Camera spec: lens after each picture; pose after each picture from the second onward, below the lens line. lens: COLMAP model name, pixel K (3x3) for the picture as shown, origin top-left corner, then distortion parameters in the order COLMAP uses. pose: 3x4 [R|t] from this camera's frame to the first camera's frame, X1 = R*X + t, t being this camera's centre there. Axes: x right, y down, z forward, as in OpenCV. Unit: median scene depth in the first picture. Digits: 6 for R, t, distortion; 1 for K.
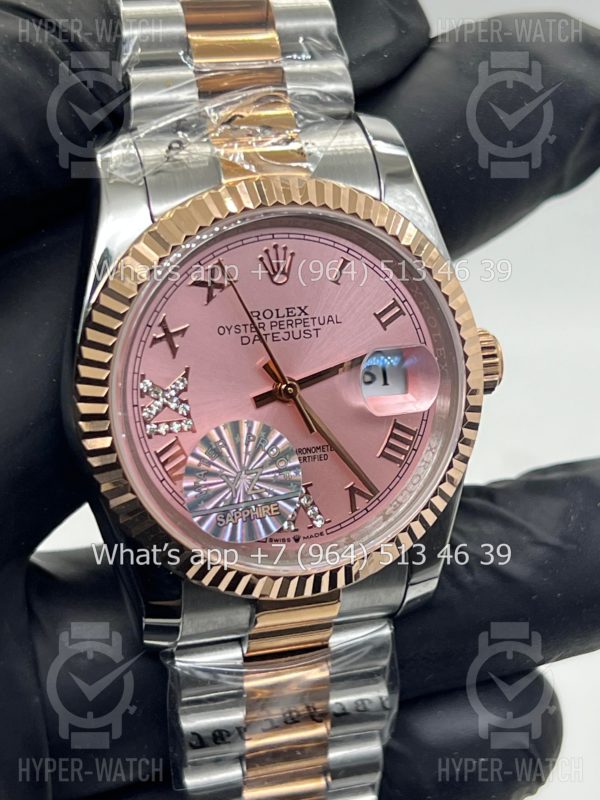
lens RADIAL K [[1912.8, 0, 292.4], [0, 1912.8, 396.9], [0, 0, 1]] dist [0.565521, 0.000000]
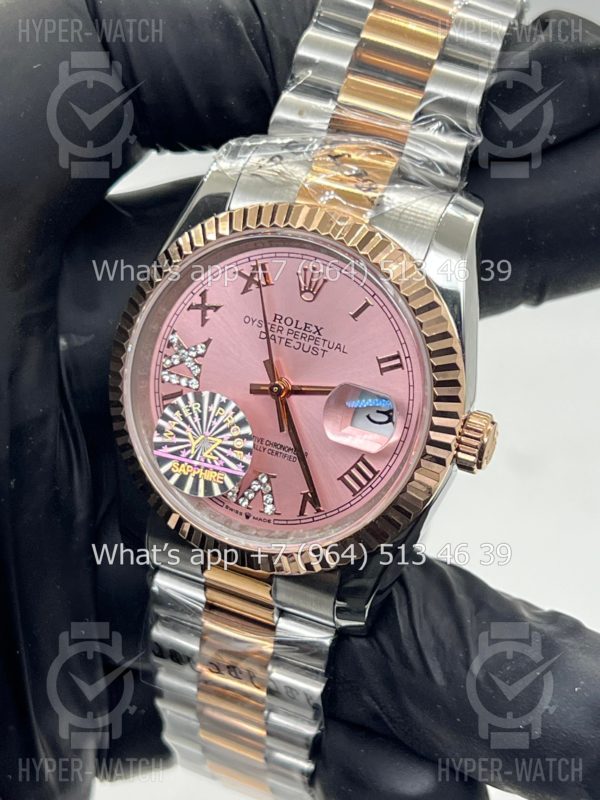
lens RADIAL K [[1912.8, 0, 308.6], [0, 1912.8, 401.0], [0, 0, 1]] dist [0.565521, 0.000000]
pose [[0.784638, 0.366298, -0.500169, 0.582653], [-0.377846, 0.922176, 0.082610, -0.097879], [0.491504, 0.124168, 0.861978, 0.026051]]
